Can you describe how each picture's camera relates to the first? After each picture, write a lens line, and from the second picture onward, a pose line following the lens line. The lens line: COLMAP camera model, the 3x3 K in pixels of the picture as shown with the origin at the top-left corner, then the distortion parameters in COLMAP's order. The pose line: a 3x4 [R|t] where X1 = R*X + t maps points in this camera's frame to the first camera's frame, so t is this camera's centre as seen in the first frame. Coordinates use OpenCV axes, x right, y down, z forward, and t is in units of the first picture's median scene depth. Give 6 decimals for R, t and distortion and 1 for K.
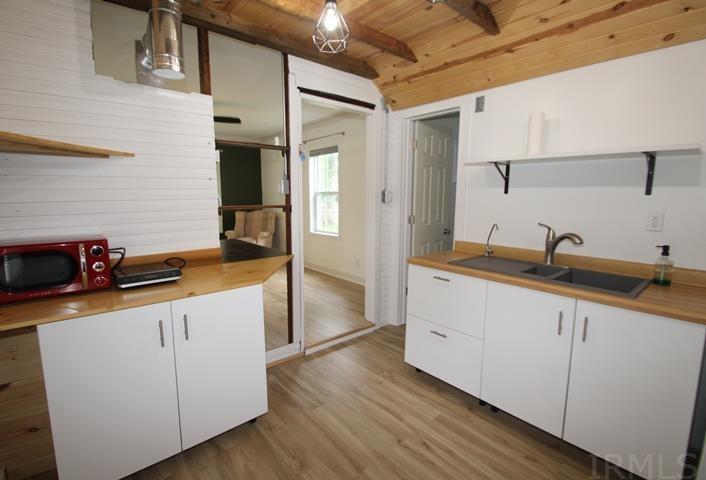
lens RADIAL K [[330.9, 0, 351.9], [0, 330.9, 240.0], [0, 0, 1]] dist [-0.000393, -0.000732]
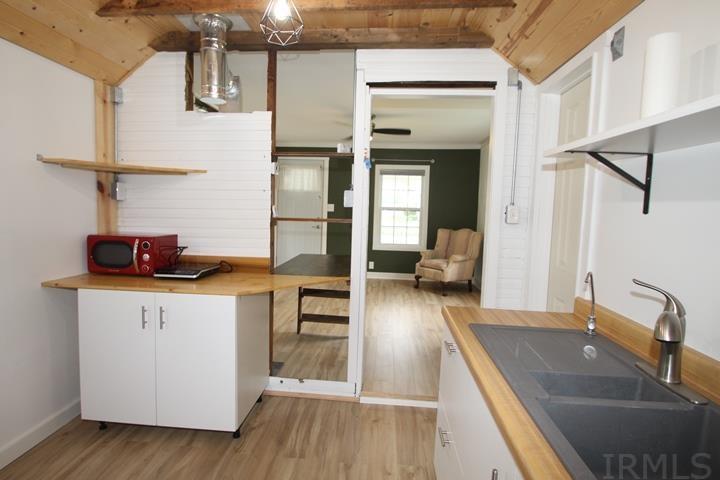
lens RADIAL K [[397.1, 0, 357.7], [0, 397.1, 239.2], [0, 0, 1]] dist [-0.001805, 0.000095]
pose [[0.697120, 0.075550, -0.712963, 0.593237], [-0.121091, 0.992553, -0.013223, -0.045413], [0.706655, 0.095551, 0.701077, 0.305117]]
